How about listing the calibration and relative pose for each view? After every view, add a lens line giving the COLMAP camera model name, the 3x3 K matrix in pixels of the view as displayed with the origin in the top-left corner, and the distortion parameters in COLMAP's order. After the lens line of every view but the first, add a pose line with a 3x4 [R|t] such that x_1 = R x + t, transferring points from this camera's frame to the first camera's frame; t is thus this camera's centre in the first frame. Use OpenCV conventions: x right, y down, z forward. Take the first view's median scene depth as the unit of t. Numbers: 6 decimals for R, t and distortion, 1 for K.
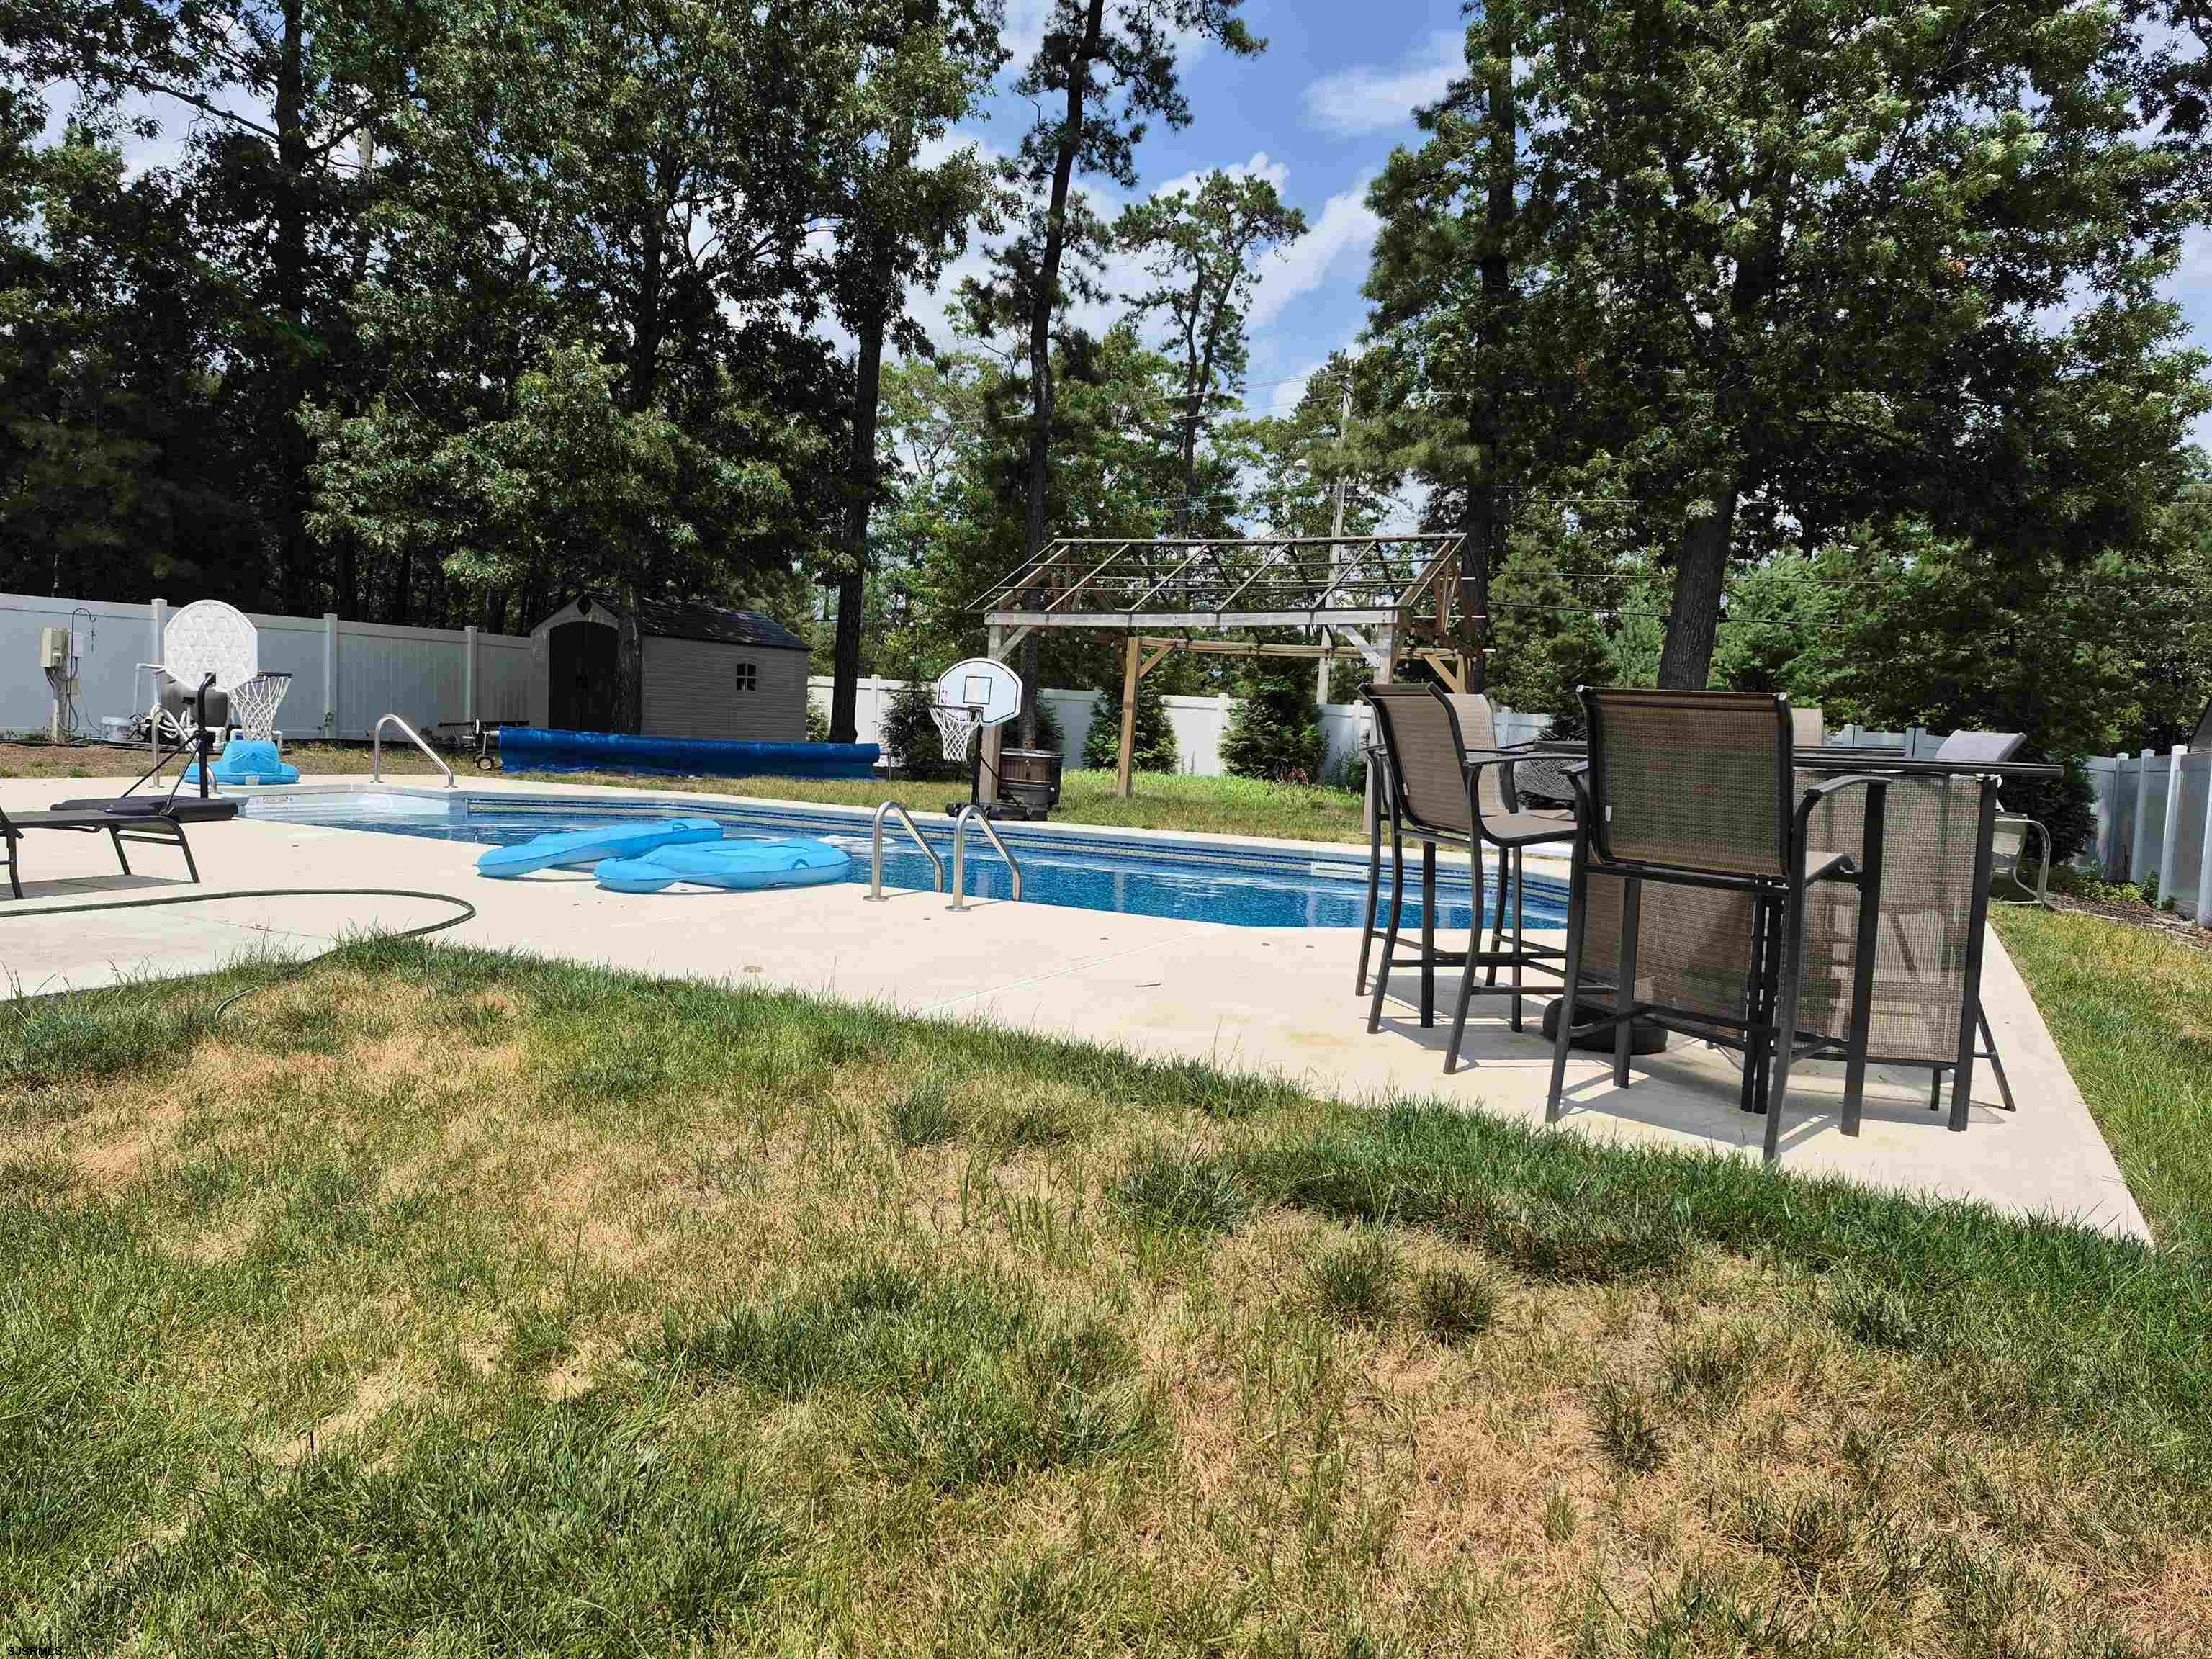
lens RADIAL K [[1444.2, 0, 1106.0], [0, 1444.2, 829.5], [0, 0, 1]] dist [0.081654, -0.106645]
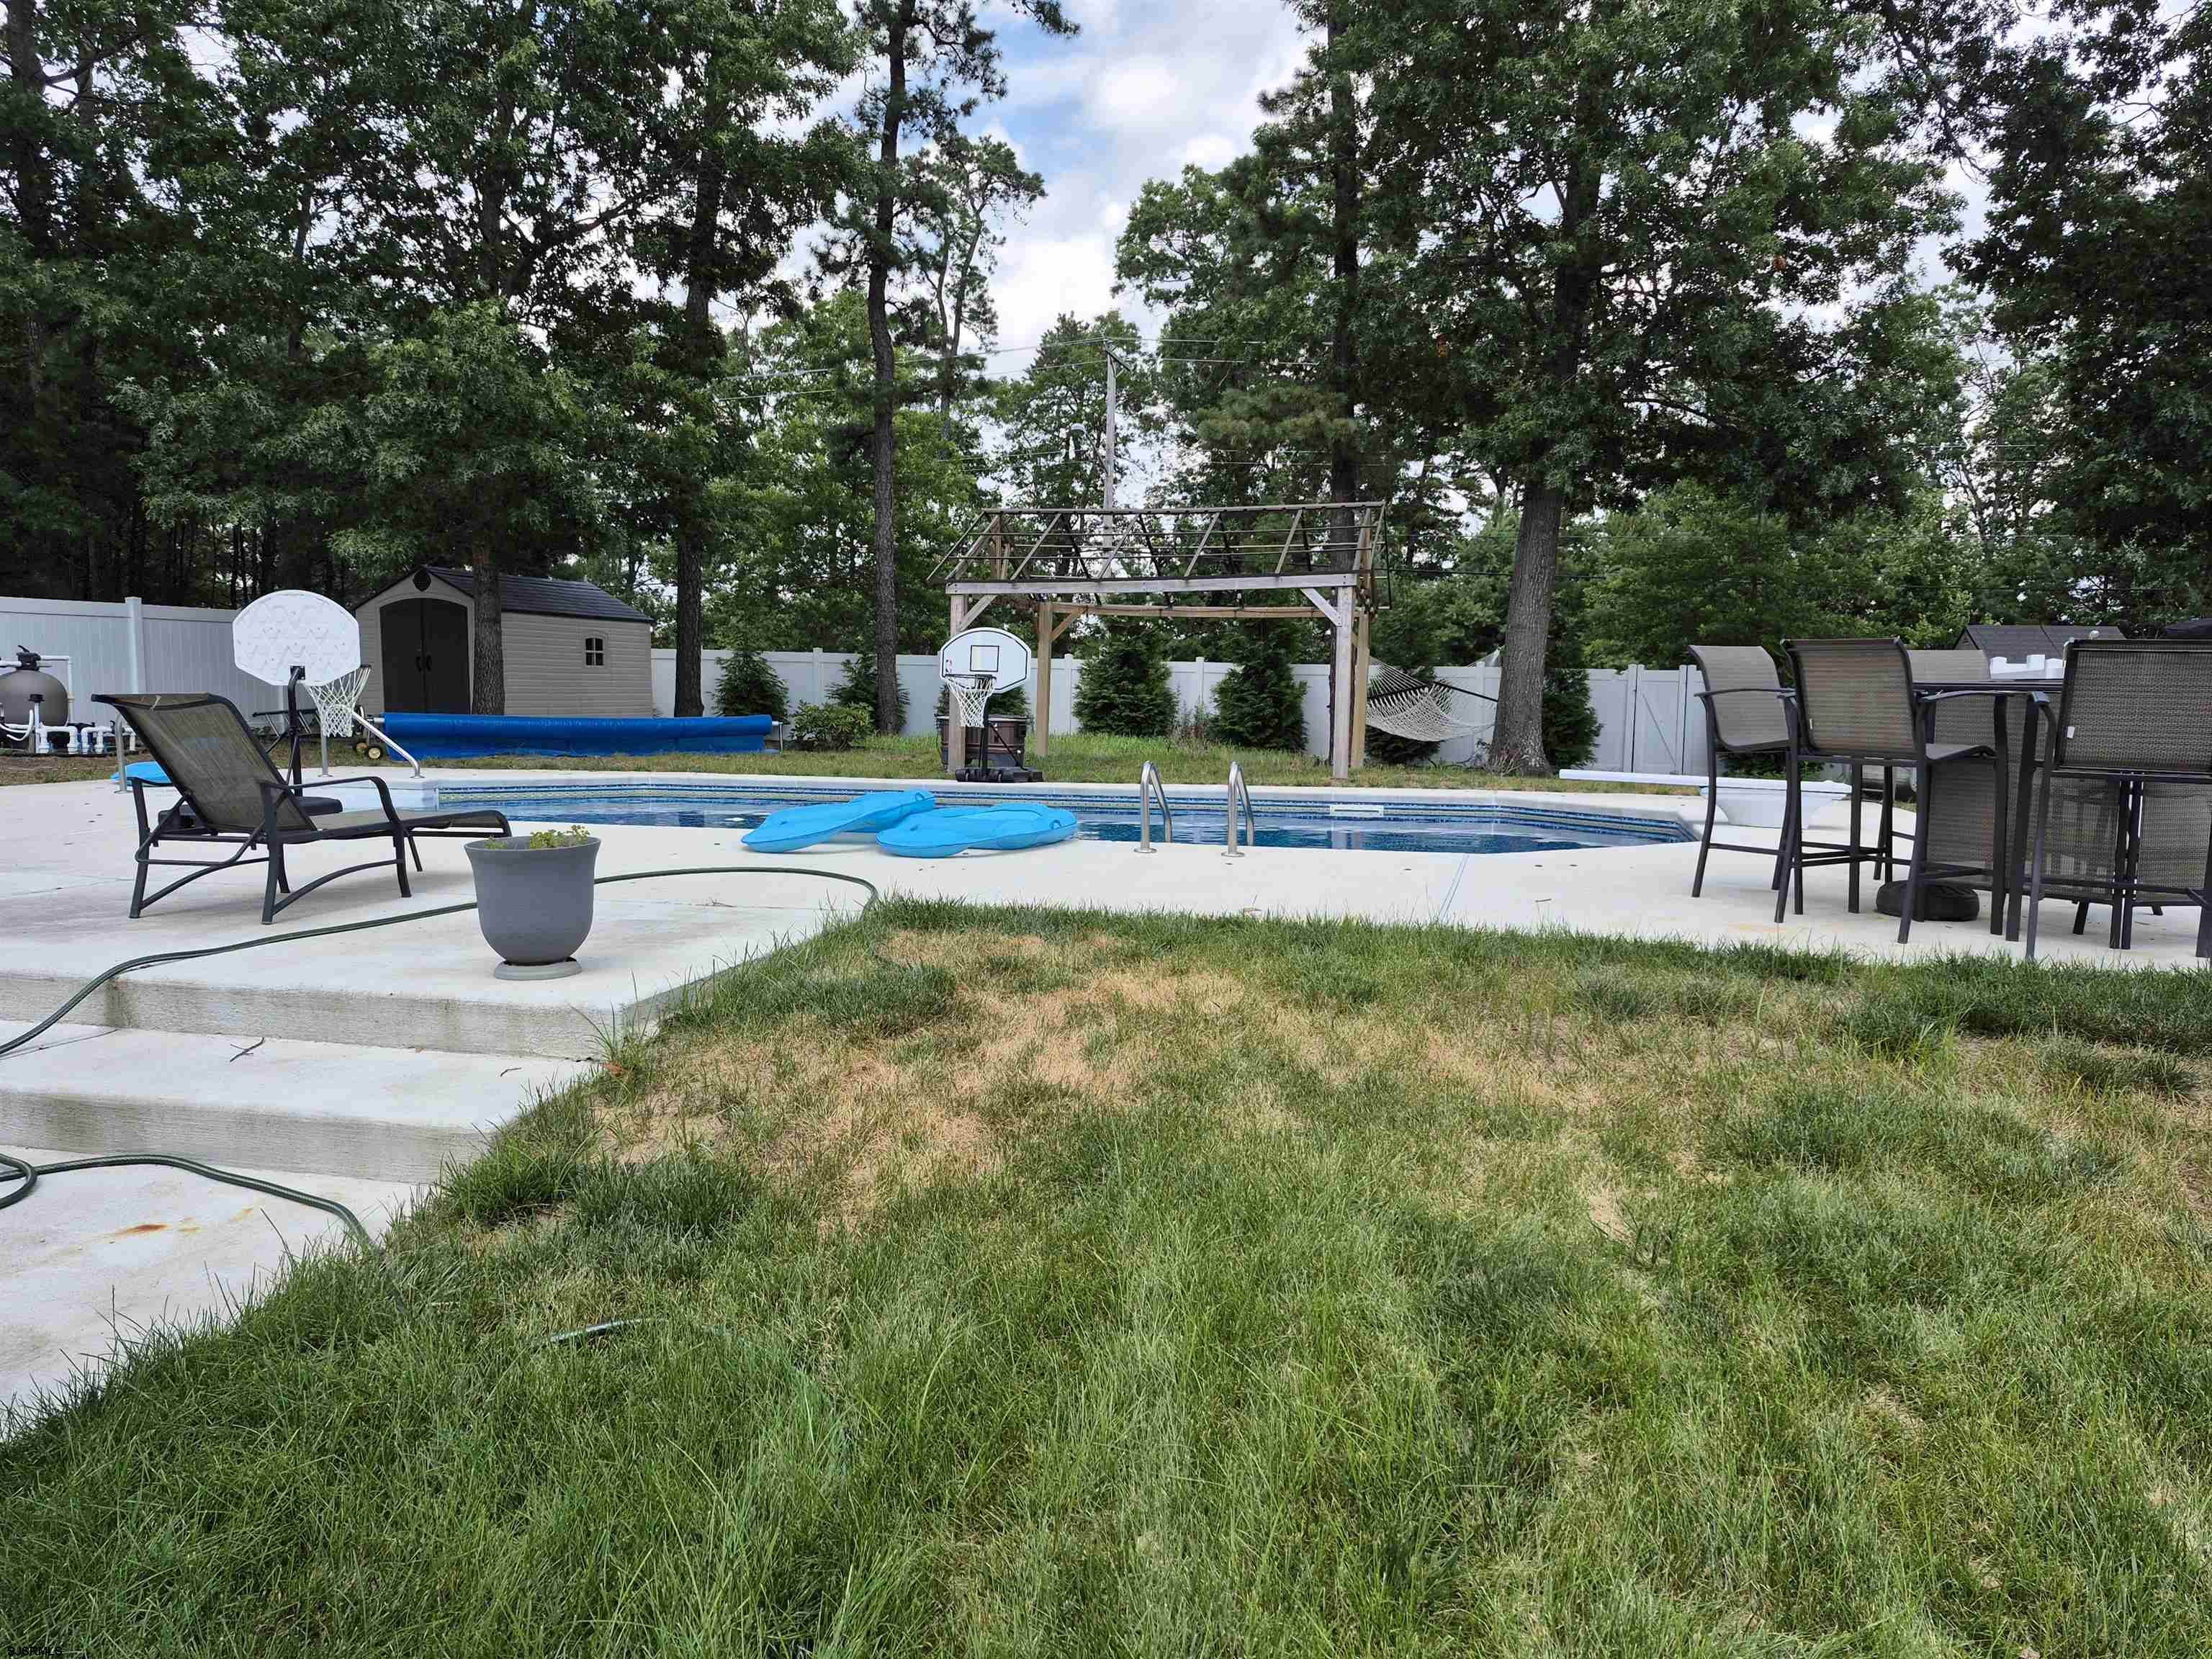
lens RADIAL K [[1444.2, 0, 1106.0], [0, 1444.2, 829.5], [0, 0, 1]] dist [0.081654, -0.106645]
pose [[0.974798, -0.057909, 0.215442, -0.128649], [0.051770, 0.998079, 0.034033, -0.002342], [-0.216999, -0.022022, 0.975923, -0.022156]]
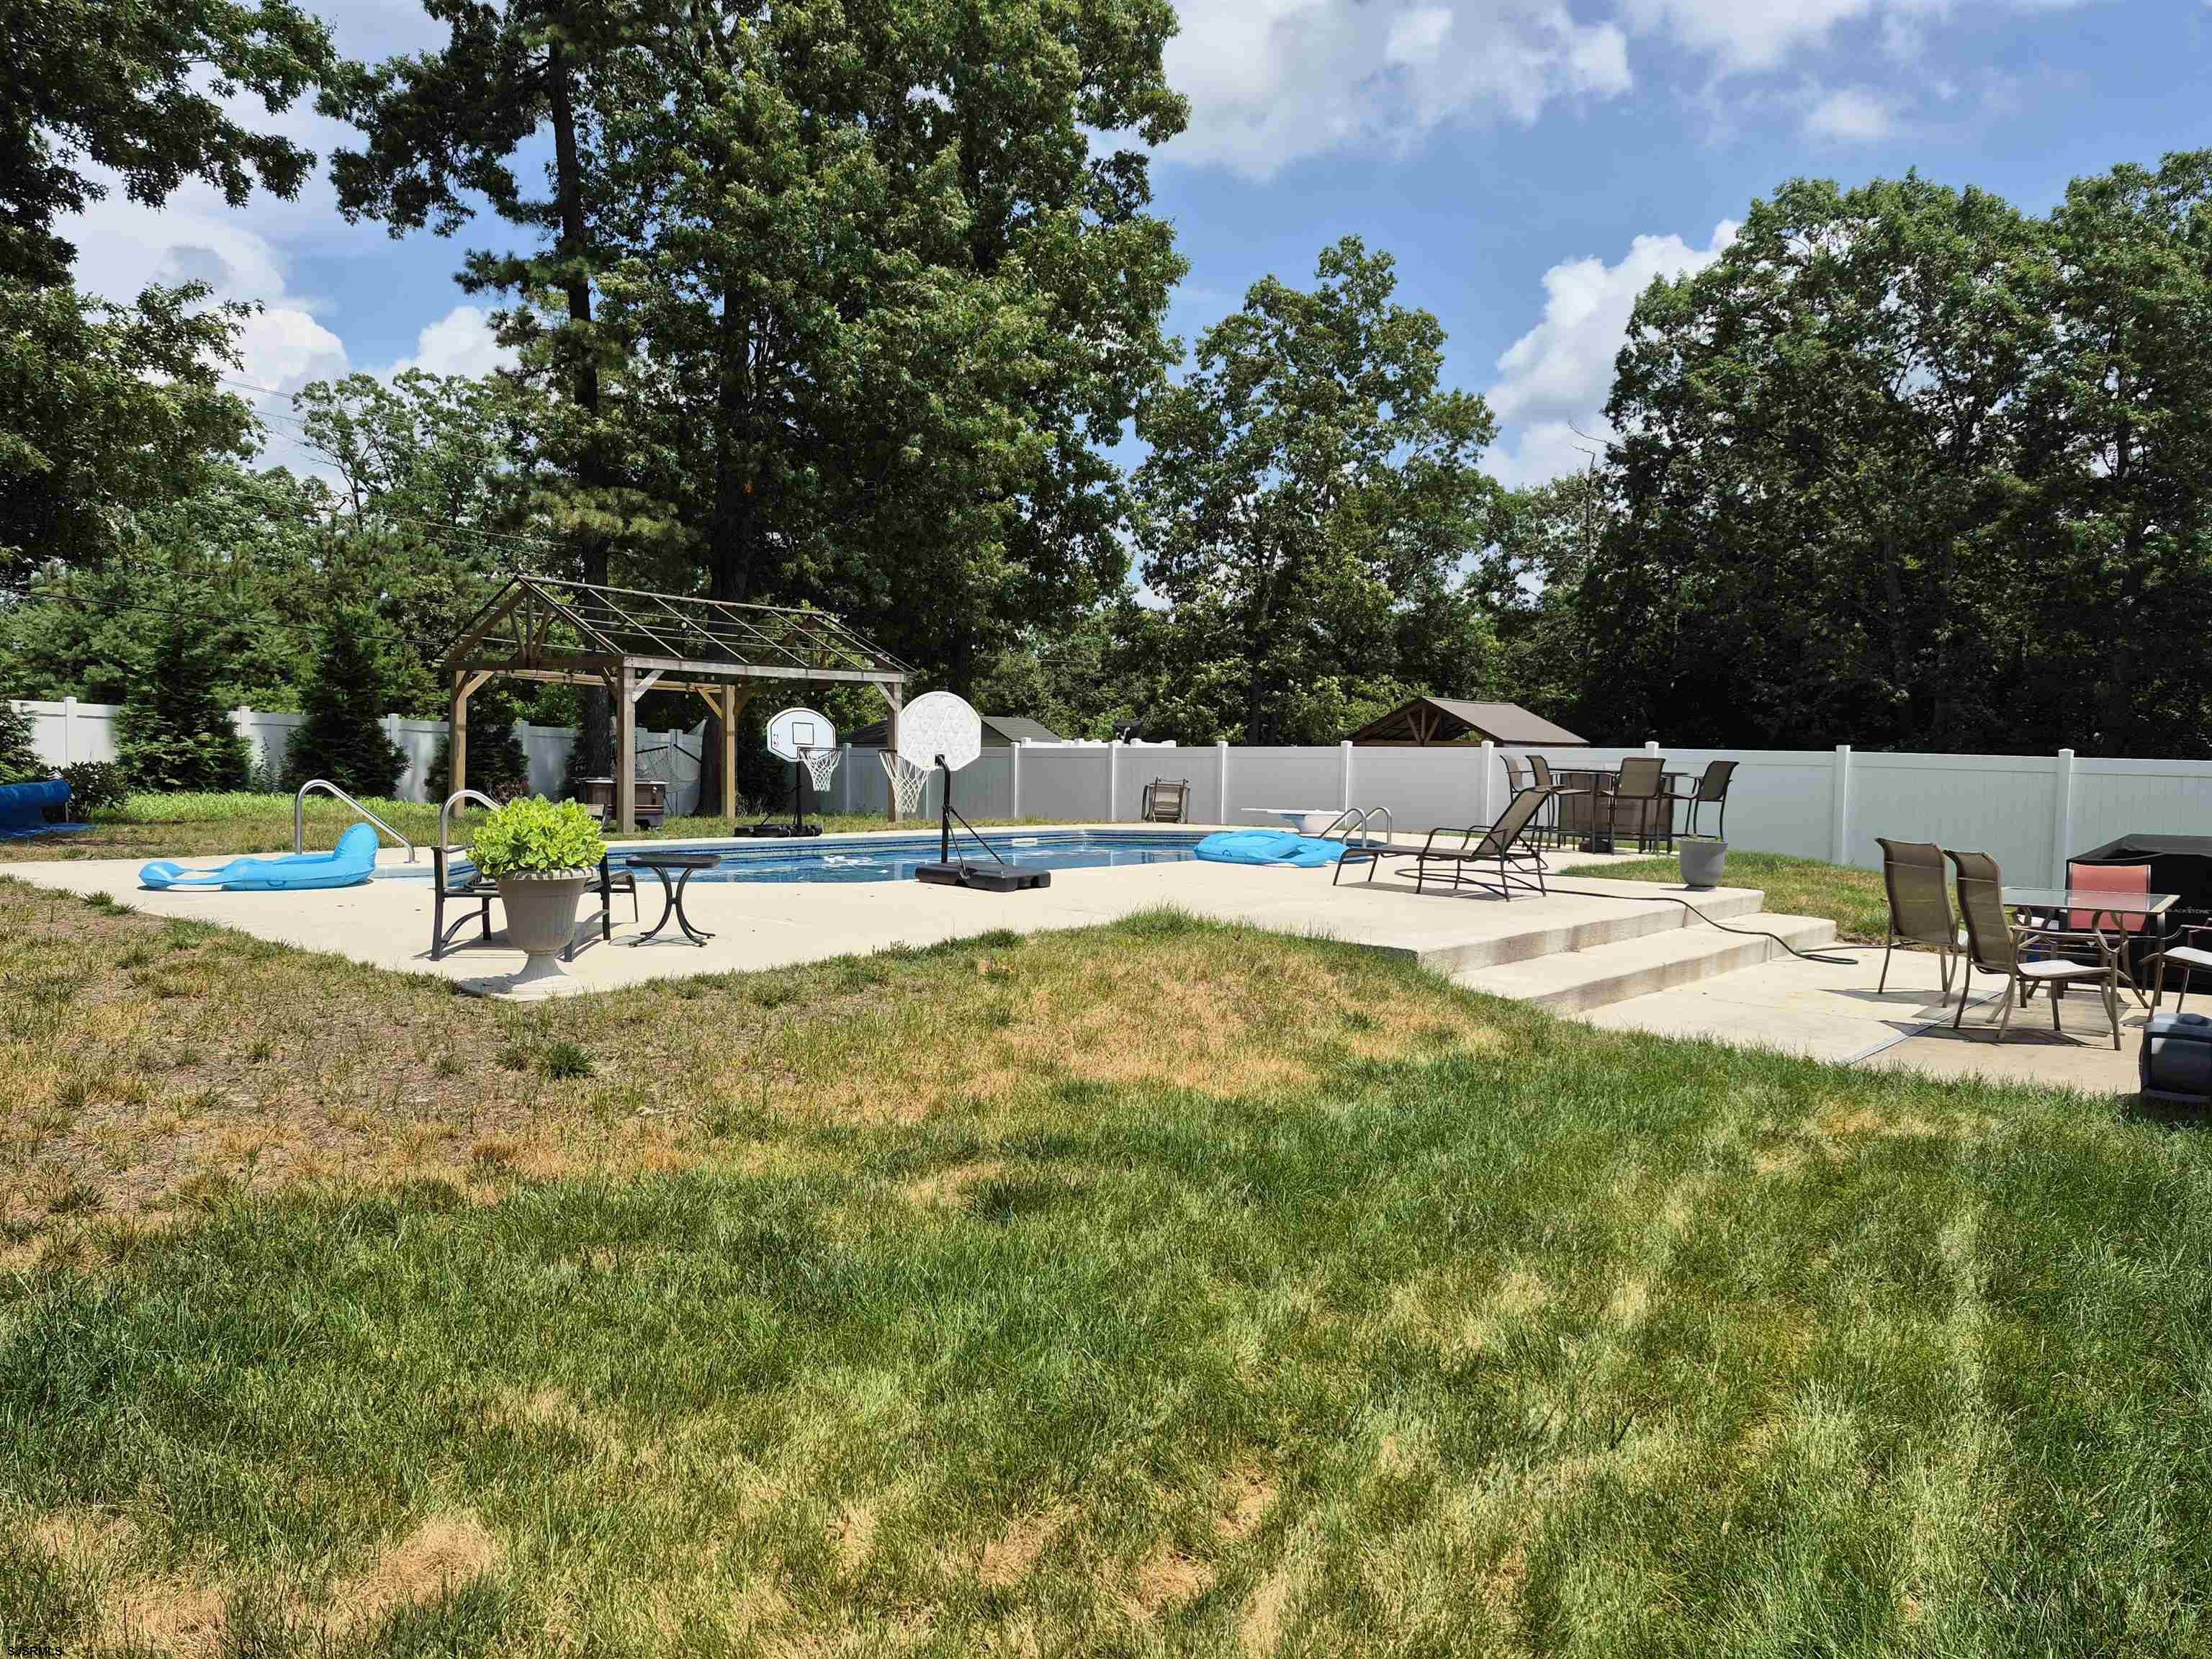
lens RADIAL K [[1444.2, 0, 1106.0], [0, 1444.2, 829.5], [0, 0, 1]] dist [0.081654, -0.106645]
pose [[0.231045, -0.088492, 0.968910, -0.681895], [0.060101, 0.995251, 0.076566, -0.051486], [-0.971085, 0.040542, 0.235266, 0.251268]]
